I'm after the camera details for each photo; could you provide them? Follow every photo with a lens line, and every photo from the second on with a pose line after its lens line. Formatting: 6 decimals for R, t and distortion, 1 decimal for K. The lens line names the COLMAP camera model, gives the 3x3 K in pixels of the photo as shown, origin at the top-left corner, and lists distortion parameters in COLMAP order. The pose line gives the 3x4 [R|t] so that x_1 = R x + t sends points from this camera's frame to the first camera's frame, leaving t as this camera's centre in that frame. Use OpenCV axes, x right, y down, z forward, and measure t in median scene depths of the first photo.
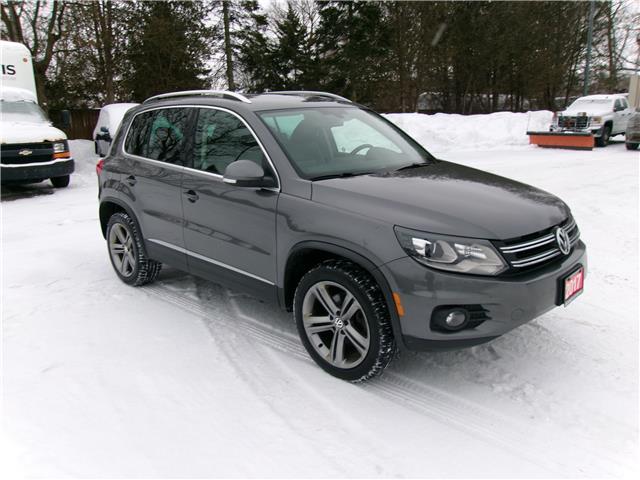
lens RADIAL K [[500.8, 0, 320.1], [0, 500.8, 240.0], [0, 0, 1]] dist [-0.041585, 0.070000]
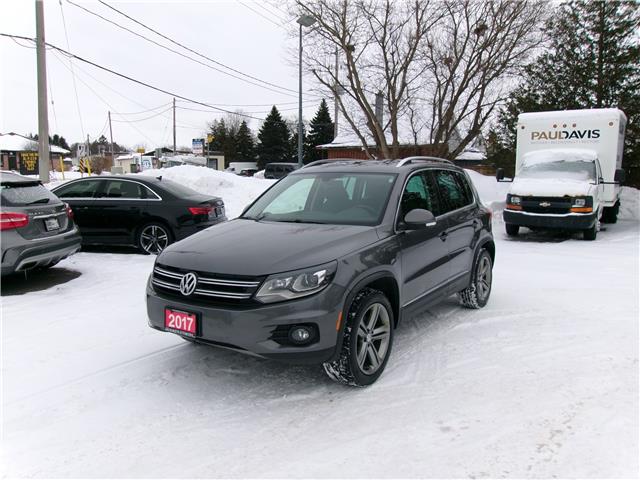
lens RADIAL K [[500.8, 0, 324.3], [0, 500.8, 242.2], [0, 0, 1]] dist [-0.041585, 0.070000]
pose [[0.166829, 0.150299, -0.974463, 0.441249], [-0.248676, 0.962777, 0.105923, -0.079136], [0.954111, 0.224655, 0.197995, 0.272544]]
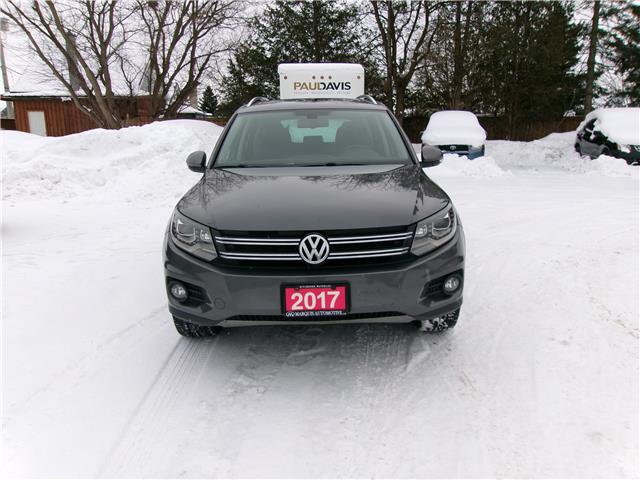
lens RADIAL K [[500.8, 0, 323.9], [0, 500.8, 242.3], [0, 0, 1]] dist [-0.041585, 0.070000]
pose [[0.703052, 0.166332, -0.691413, 0.291789], [-0.175717, 0.982746, 0.057743, -0.017164], [0.689088, 0.080896, 0.720148, 0.092496]]
